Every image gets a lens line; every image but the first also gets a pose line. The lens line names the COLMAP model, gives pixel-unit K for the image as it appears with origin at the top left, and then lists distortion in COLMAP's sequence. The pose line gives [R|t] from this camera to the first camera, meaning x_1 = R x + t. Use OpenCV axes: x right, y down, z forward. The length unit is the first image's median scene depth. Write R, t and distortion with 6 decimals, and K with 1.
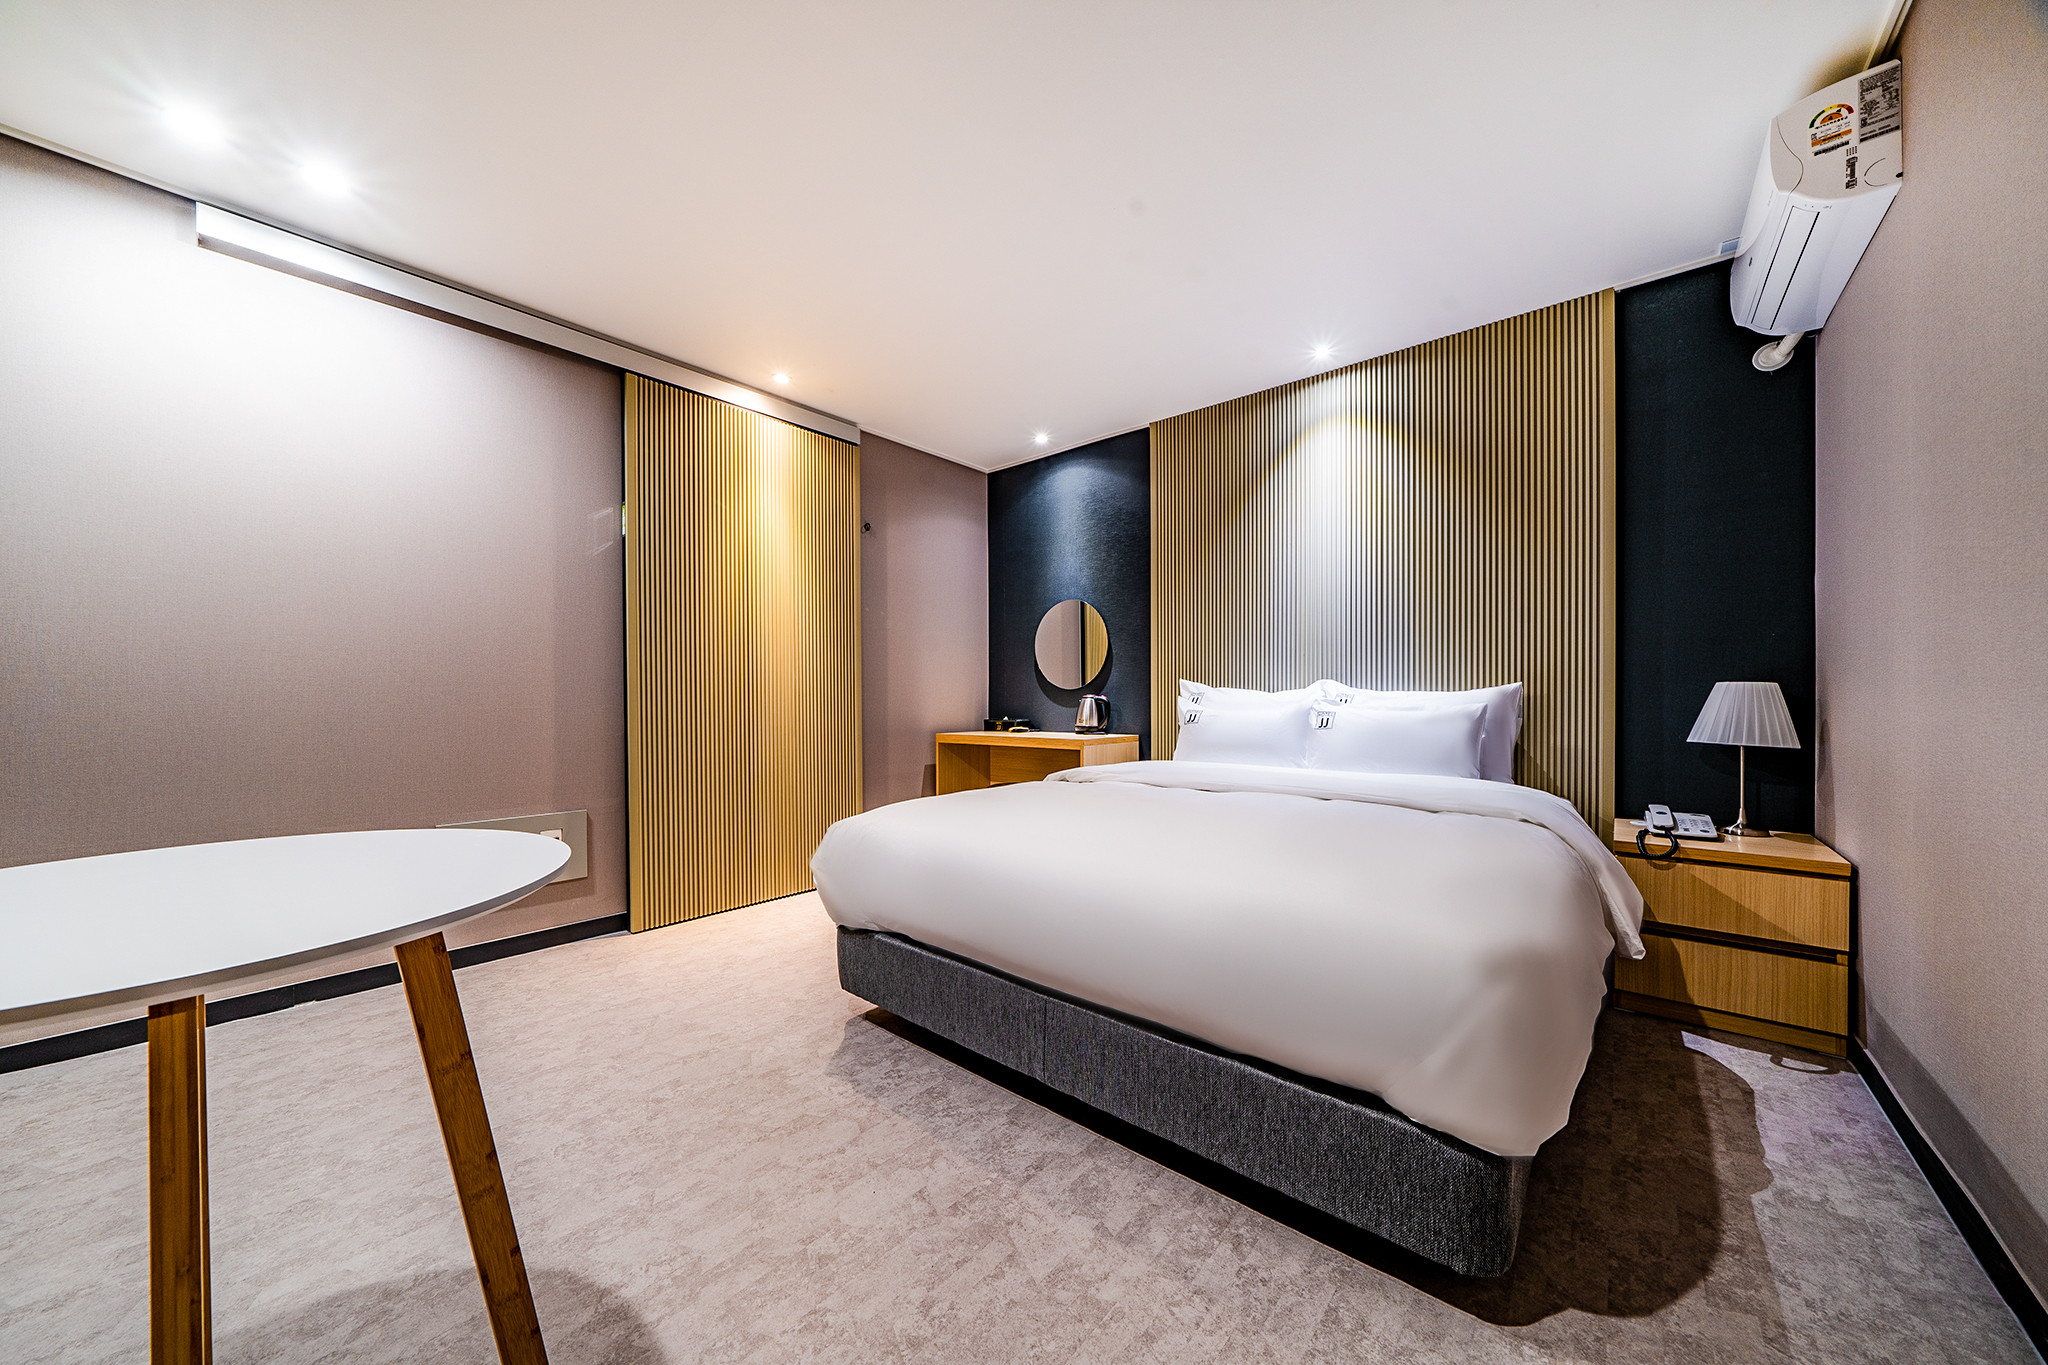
lens RADIAL K [[707.5, 0, 1010.3], [0, 707.5, 697.9], [0, 0, 1]] dist [-0.003349, 0.000052]
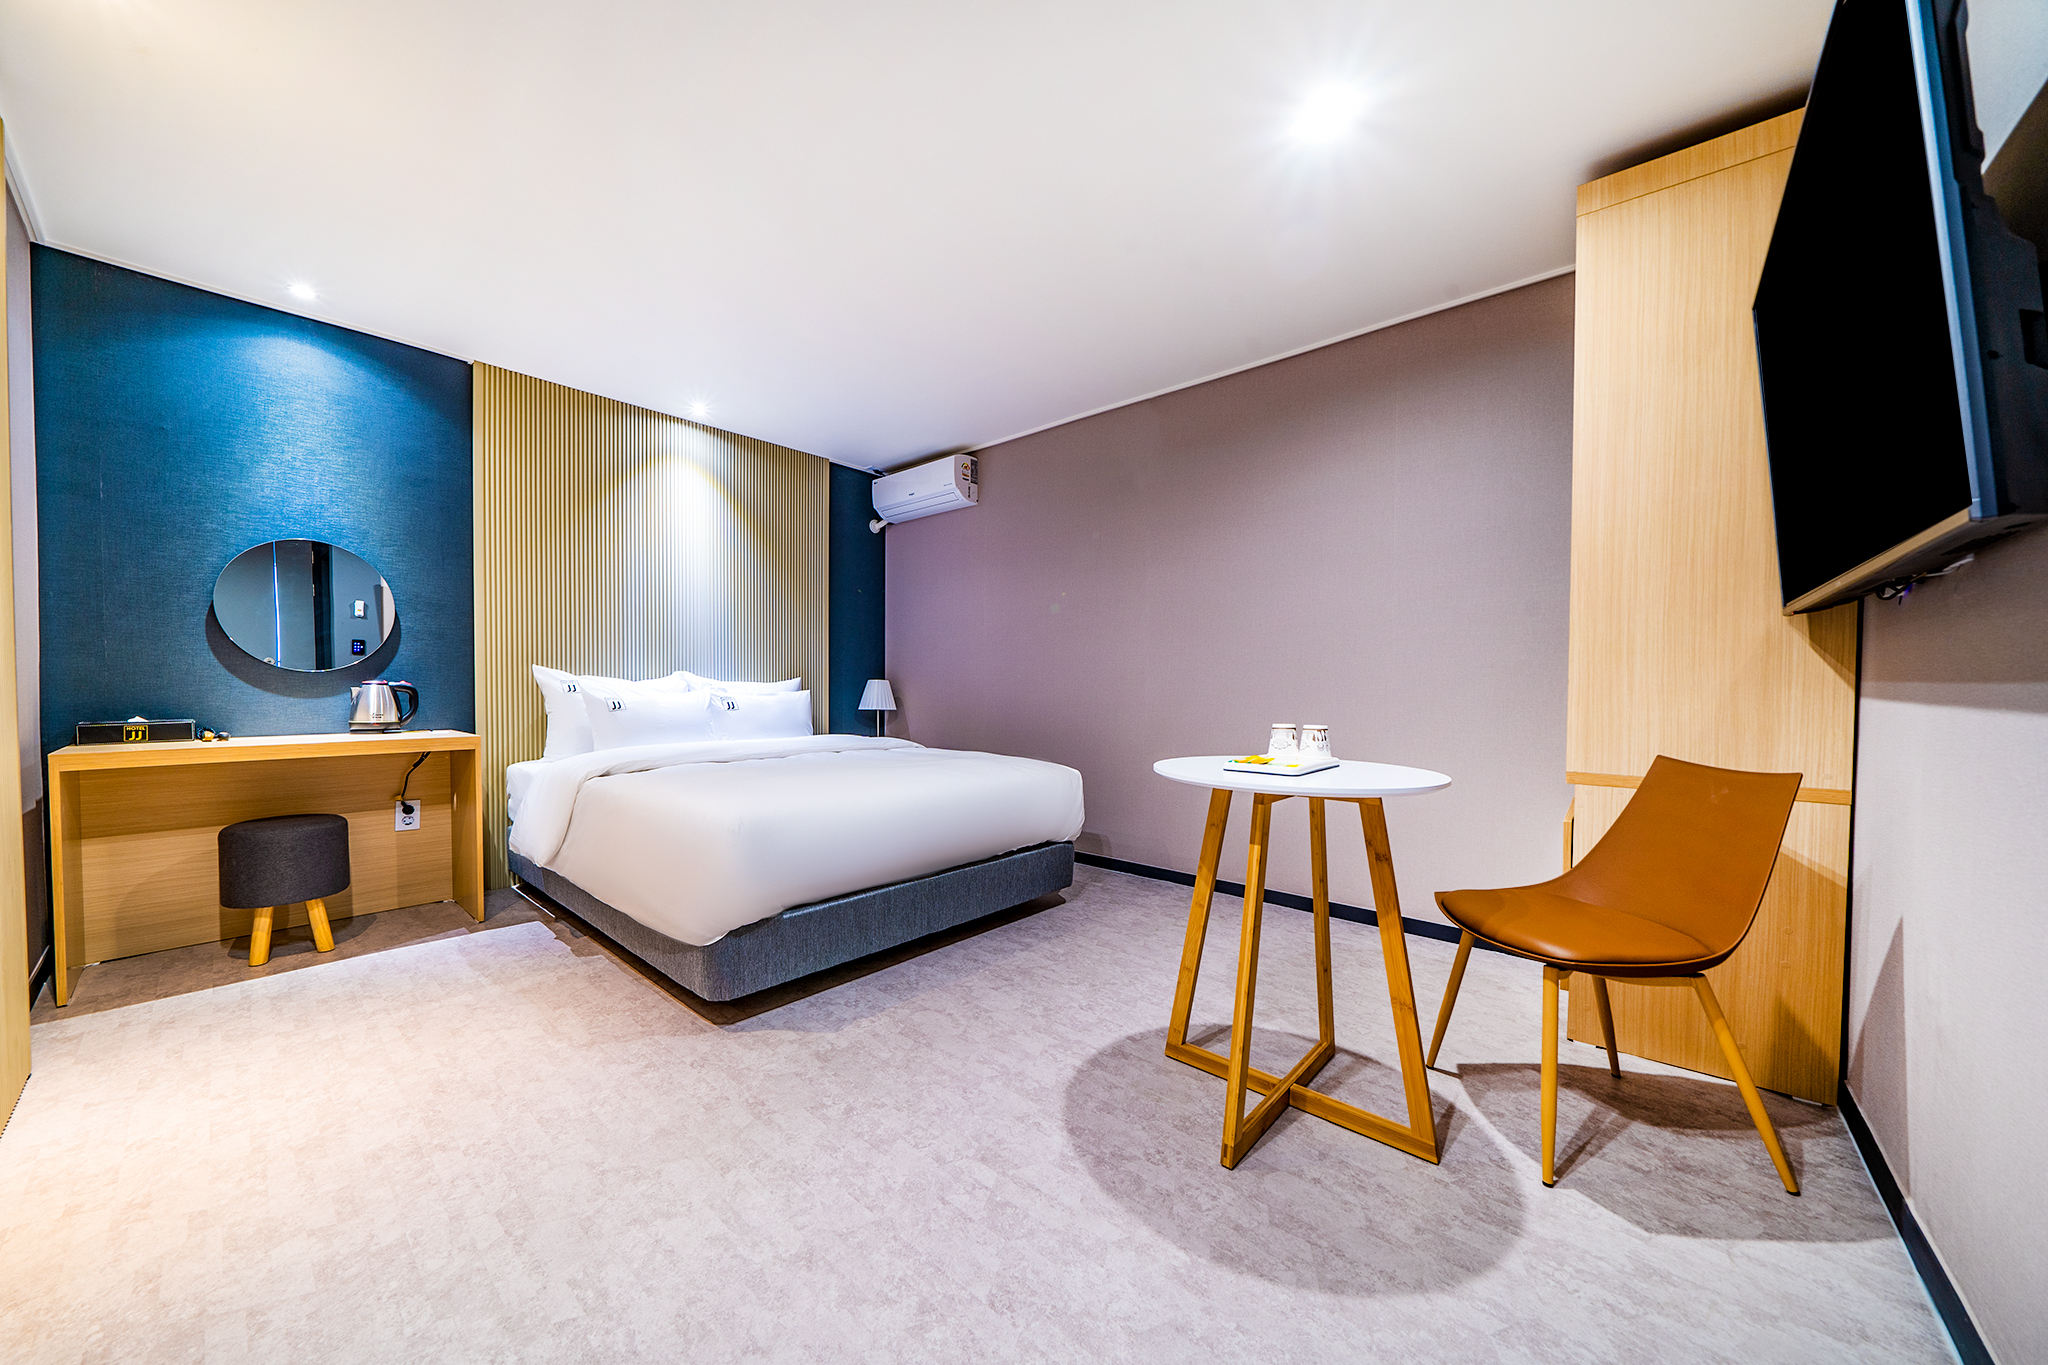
lens RADIAL K [[707.5, 0, 1010.3], [0, 707.5, 697.9], [0, 0, 1]] dist [-0.003349, 0.000052]
pose [[0.008747, -0.014444, 0.999857, -1.292606], [-0.007532, 0.999866, 0.014510, -0.002703], [-0.999933, -0.007657, 0.008637, 0.696500]]
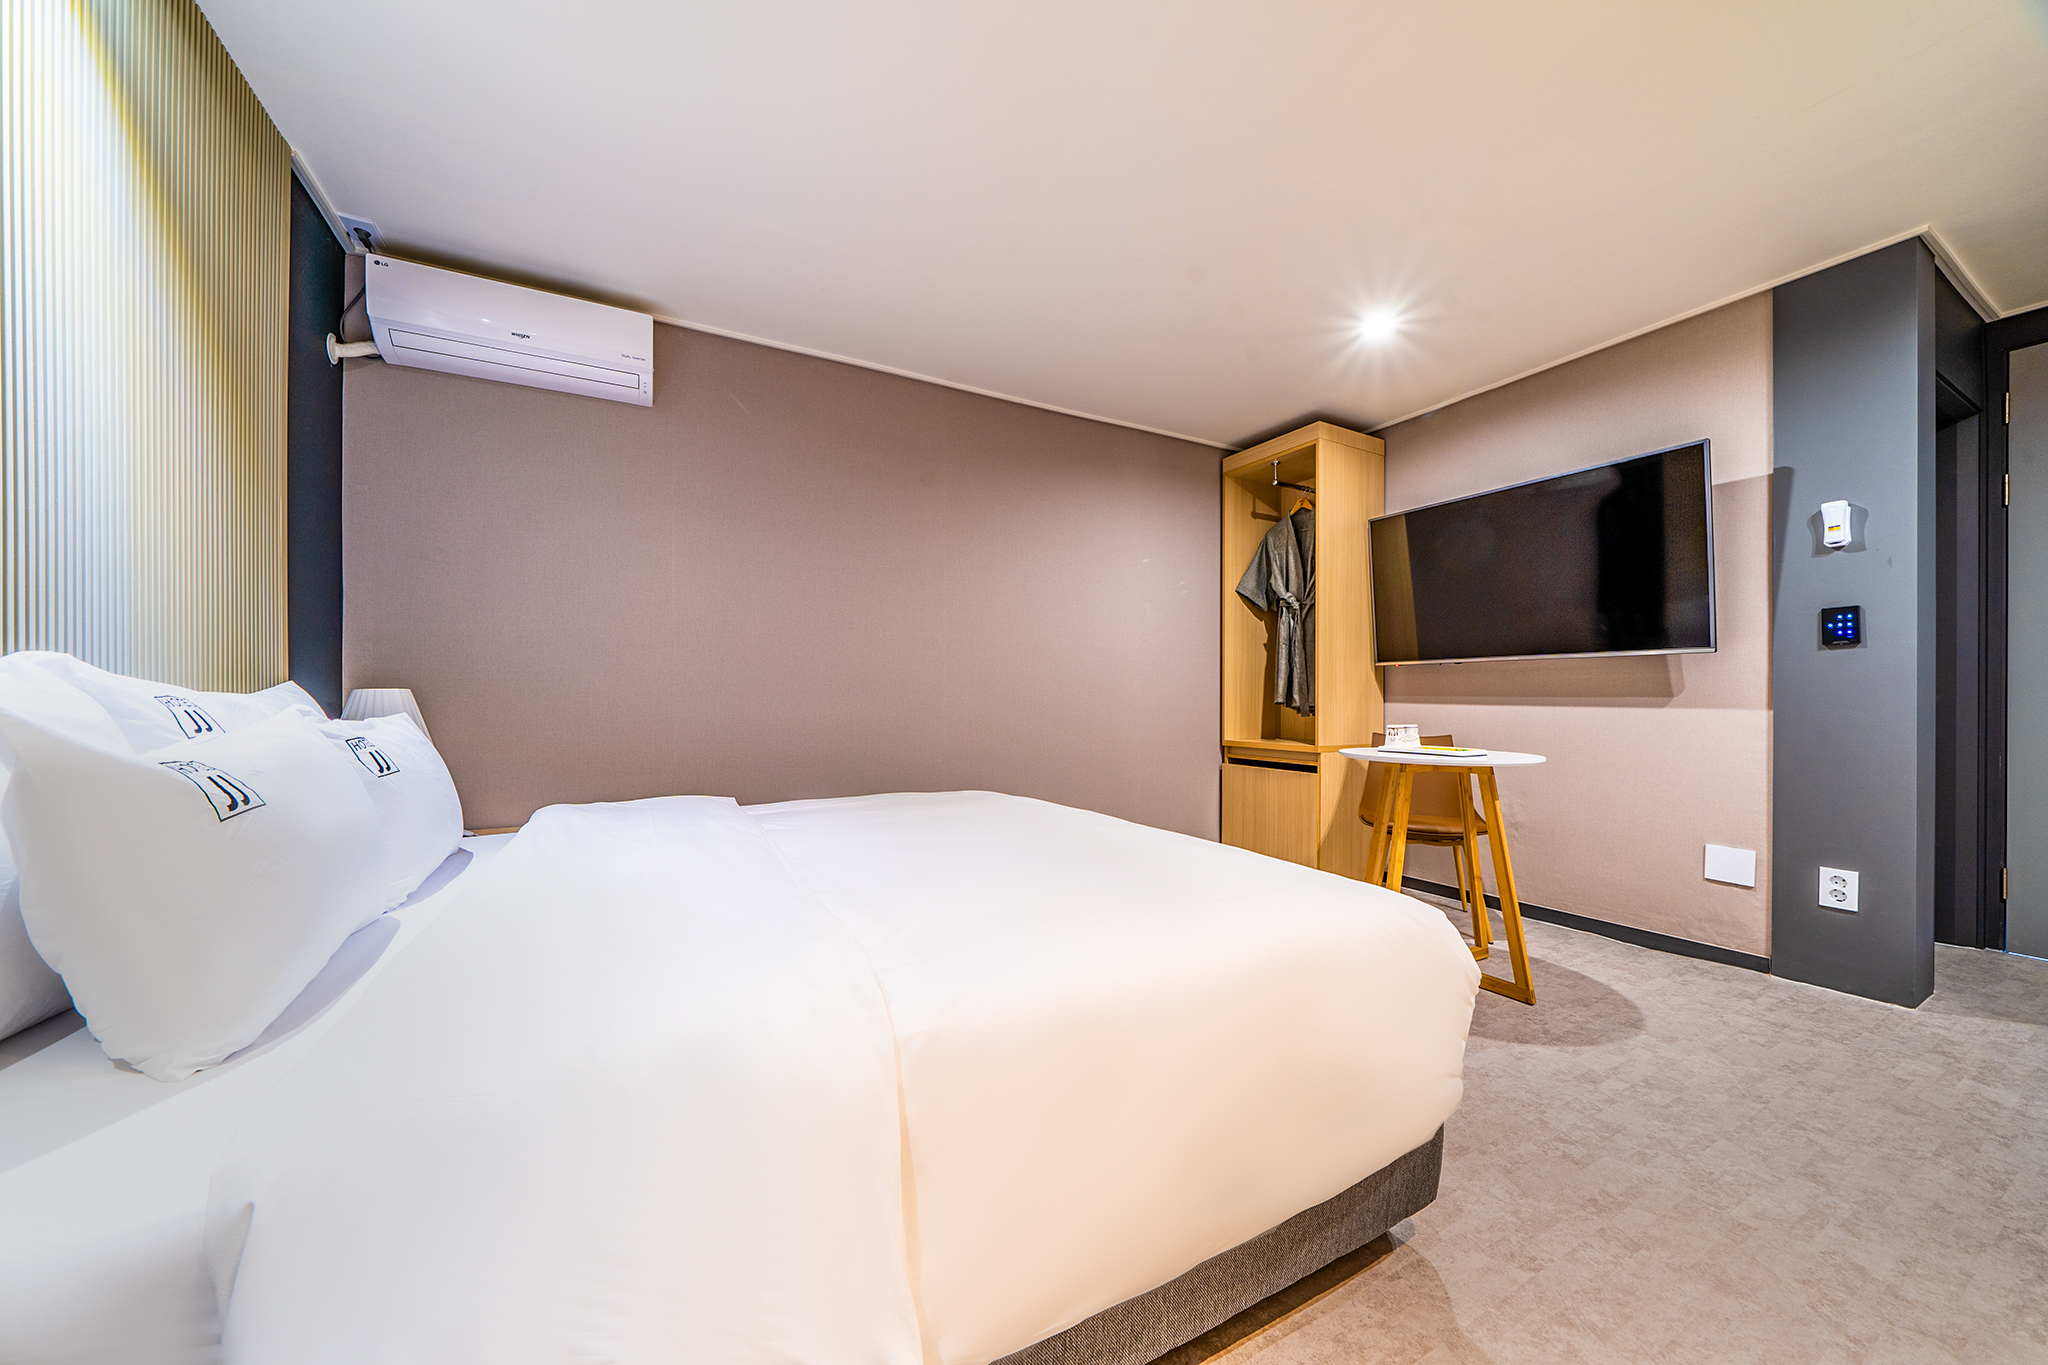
lens RADIAL K [[692.8, 0, 1006.6], [0, 692.8, 706.0], [0, 0, 1]] dist [-0.002265, 0.000058]
pose [[-0.932346, -0.000266, 0.361567, -0.130017], [0.001551, 0.999988, 0.004736, -0.003521], [-0.361564, 0.004976, -0.932334, 1.884099]]
